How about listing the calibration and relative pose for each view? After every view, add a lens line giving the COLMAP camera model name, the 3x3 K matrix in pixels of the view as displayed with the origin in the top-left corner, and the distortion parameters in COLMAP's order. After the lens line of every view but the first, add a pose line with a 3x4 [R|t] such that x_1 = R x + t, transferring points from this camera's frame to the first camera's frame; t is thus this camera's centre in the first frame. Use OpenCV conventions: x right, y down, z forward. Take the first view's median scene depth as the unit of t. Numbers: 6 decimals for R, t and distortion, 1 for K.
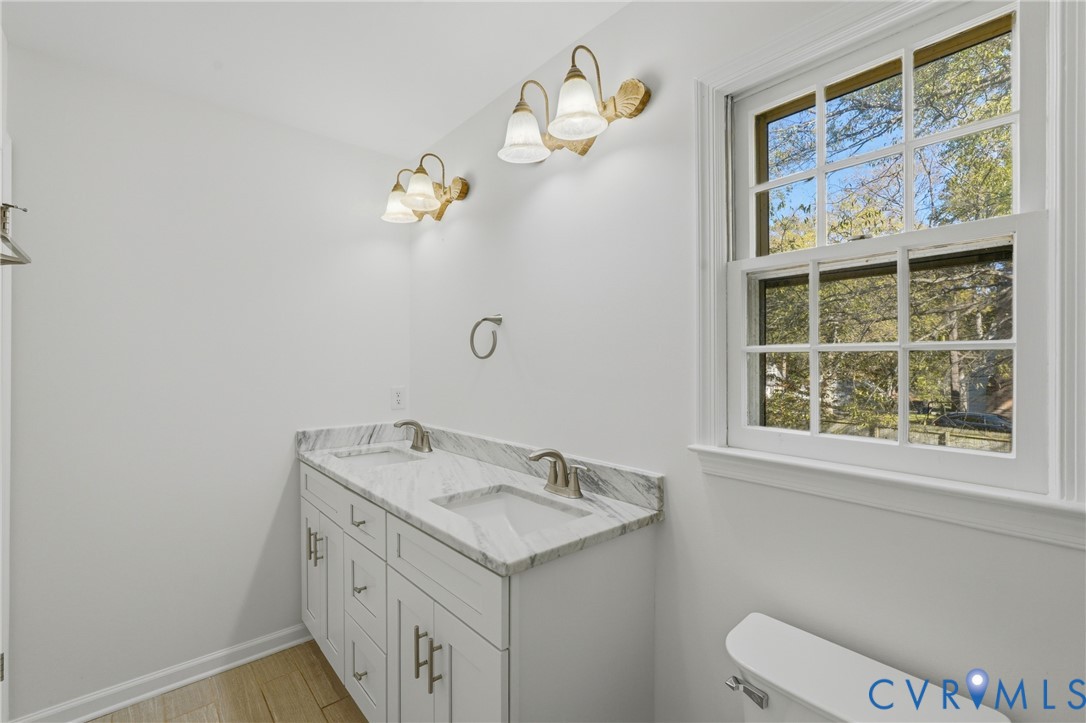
lens RADIAL K [[462.0, 0, 543.0], [0, 462.0, 361.5], [0, 0, 1]] dist [-0.000940, 0.000077]
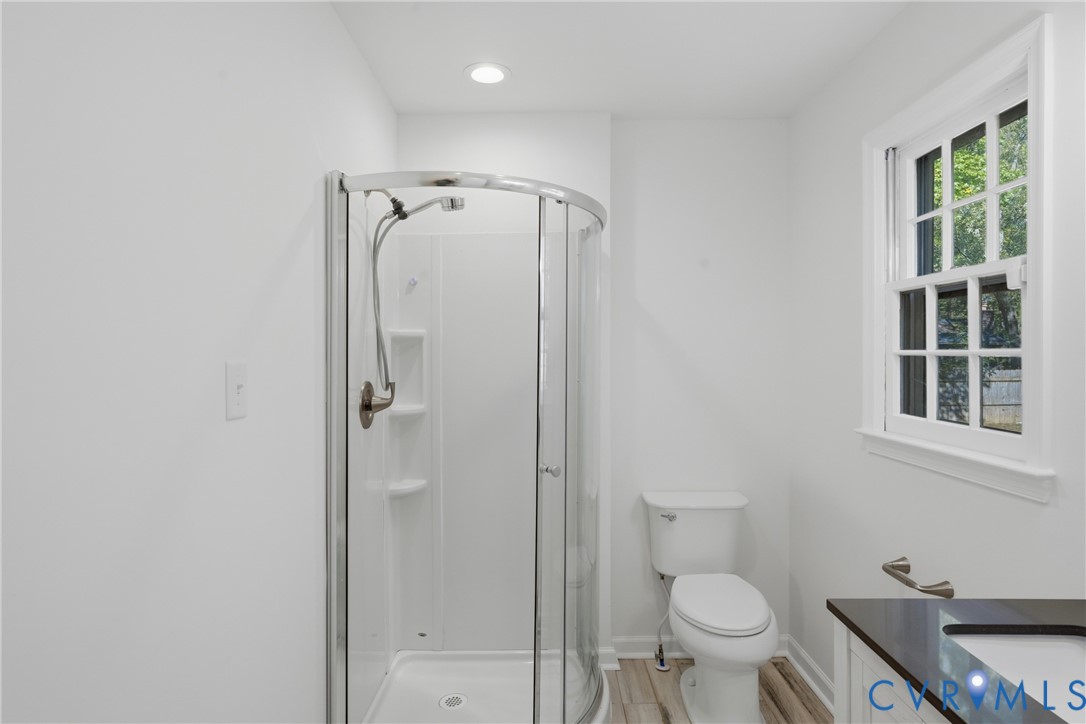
lens RADIAL K [[567.6, 0, 542.4], [0, 567.6, 359.1], [0, 0, 1]] dist [-0.003510, 0.000245]
pose [[0.764080, 0.010830, -0.645030, 0.672534], [-0.014121, 0.999900, 0.000061, 0.002499], [0.644967, 0.009062, 0.764157, -0.748714]]
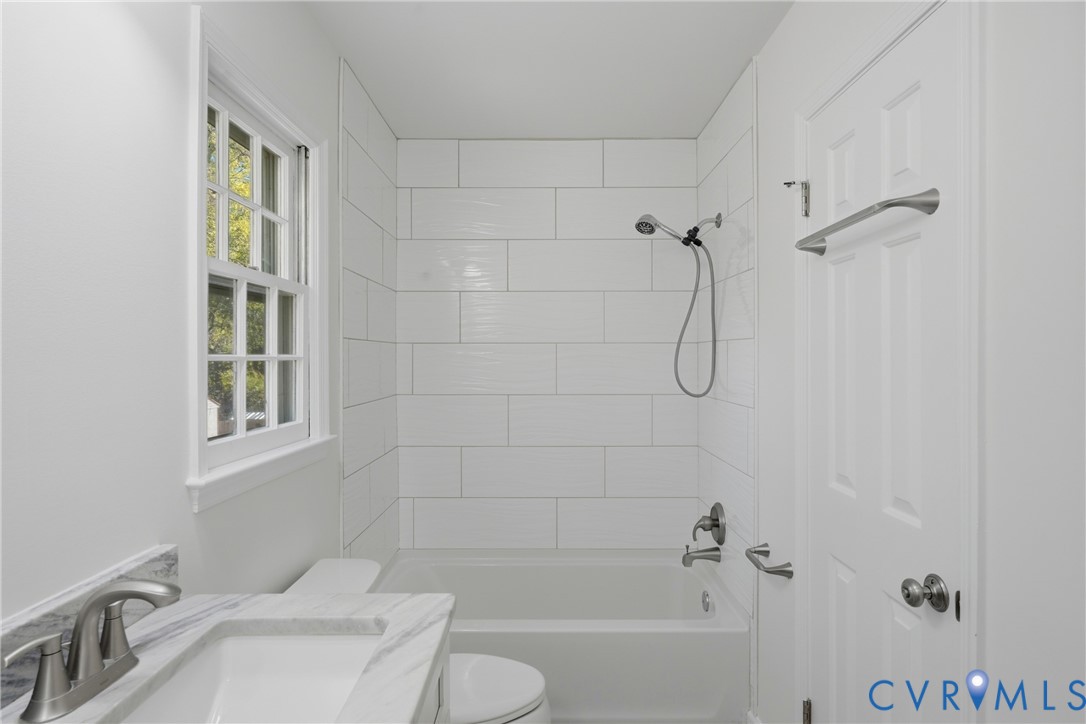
lens RADIAL K [[567.6, 0, 542.4], [0, 567.6, 359.1], [0, 0, 1]] dist [-0.003510, 0.000245]
pose [[-0.741887, 0.002920, 0.670519, -0.743845], [0.005805, 0.999981, 0.002068, -0.019359], [-0.670500, 0.005426, -0.741890, 1.329521]]
